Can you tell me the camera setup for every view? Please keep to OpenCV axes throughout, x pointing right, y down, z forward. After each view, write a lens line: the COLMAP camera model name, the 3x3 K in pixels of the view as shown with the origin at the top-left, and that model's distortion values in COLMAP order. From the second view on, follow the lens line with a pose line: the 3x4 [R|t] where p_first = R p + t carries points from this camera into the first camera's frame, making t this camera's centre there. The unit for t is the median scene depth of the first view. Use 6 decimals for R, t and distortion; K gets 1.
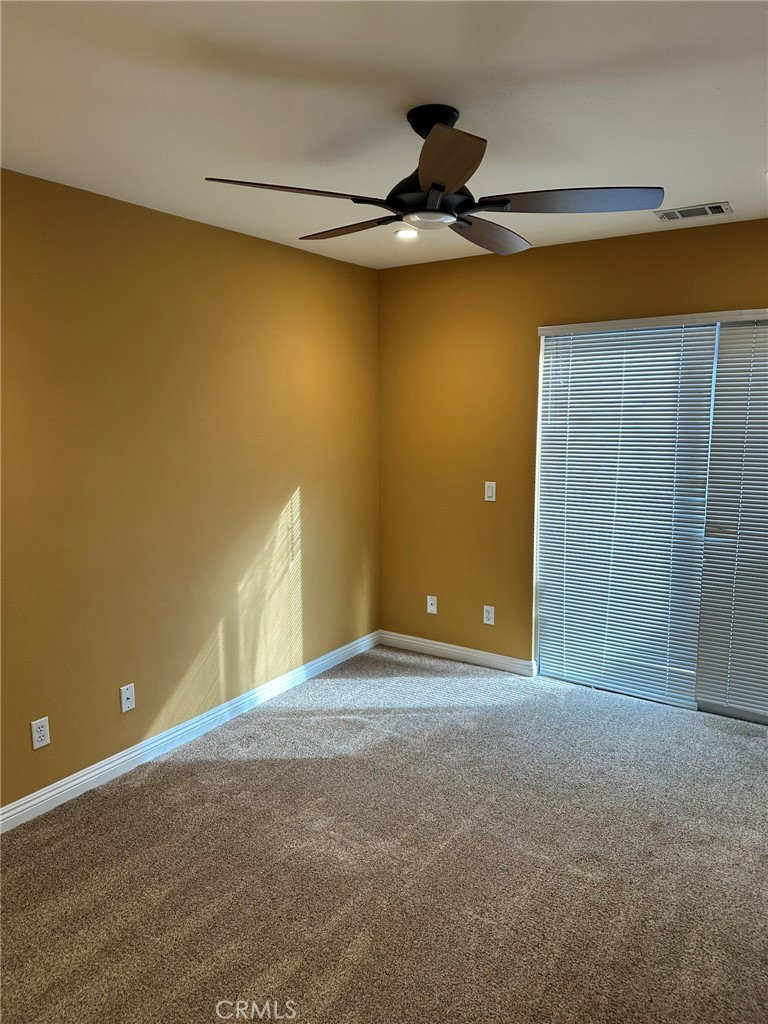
lens RADIAL K [[713.9, 0, 384.0], [0, 713.9, 512.0], [0, 0, 1]] dist [0.007612, -0.018241]
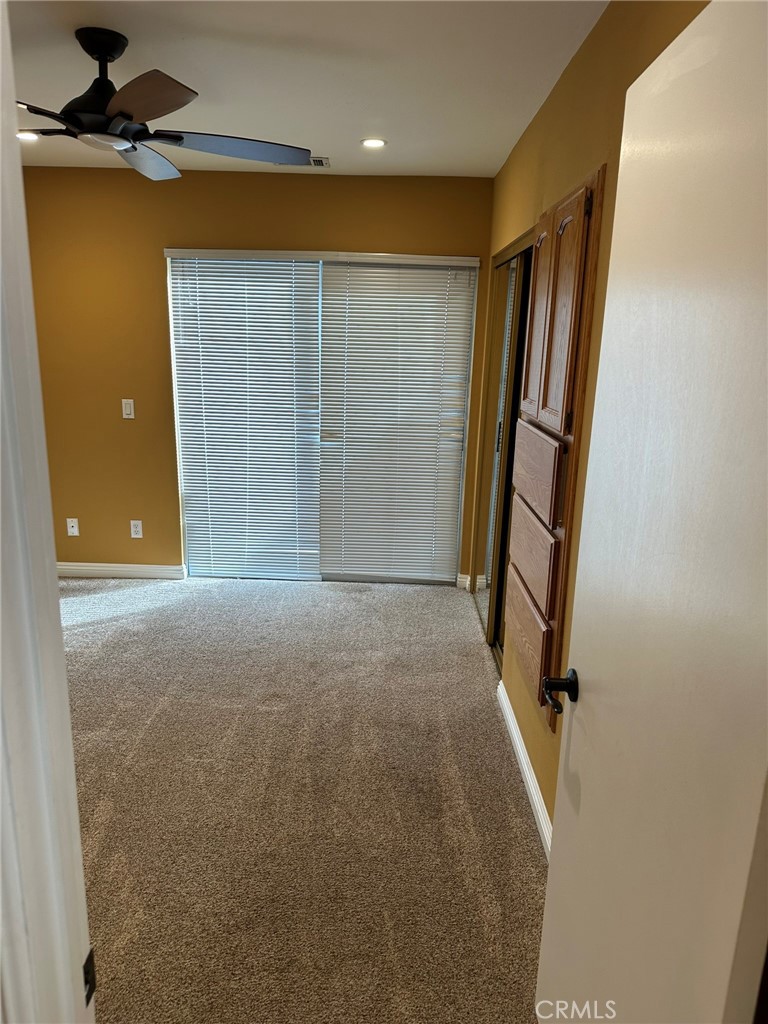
lens RADIAL K [[713.9, 0, 384.0], [0, 713.9, 512.0], [0, 0, 1]] dist [0.007612, -0.018241]
pose [[0.825926, -0.101987, 0.554478, -0.156605], [0.051627, 0.993051, 0.105754, 0.030061], [-0.561410, -0.058719, 0.825452, -0.091713]]
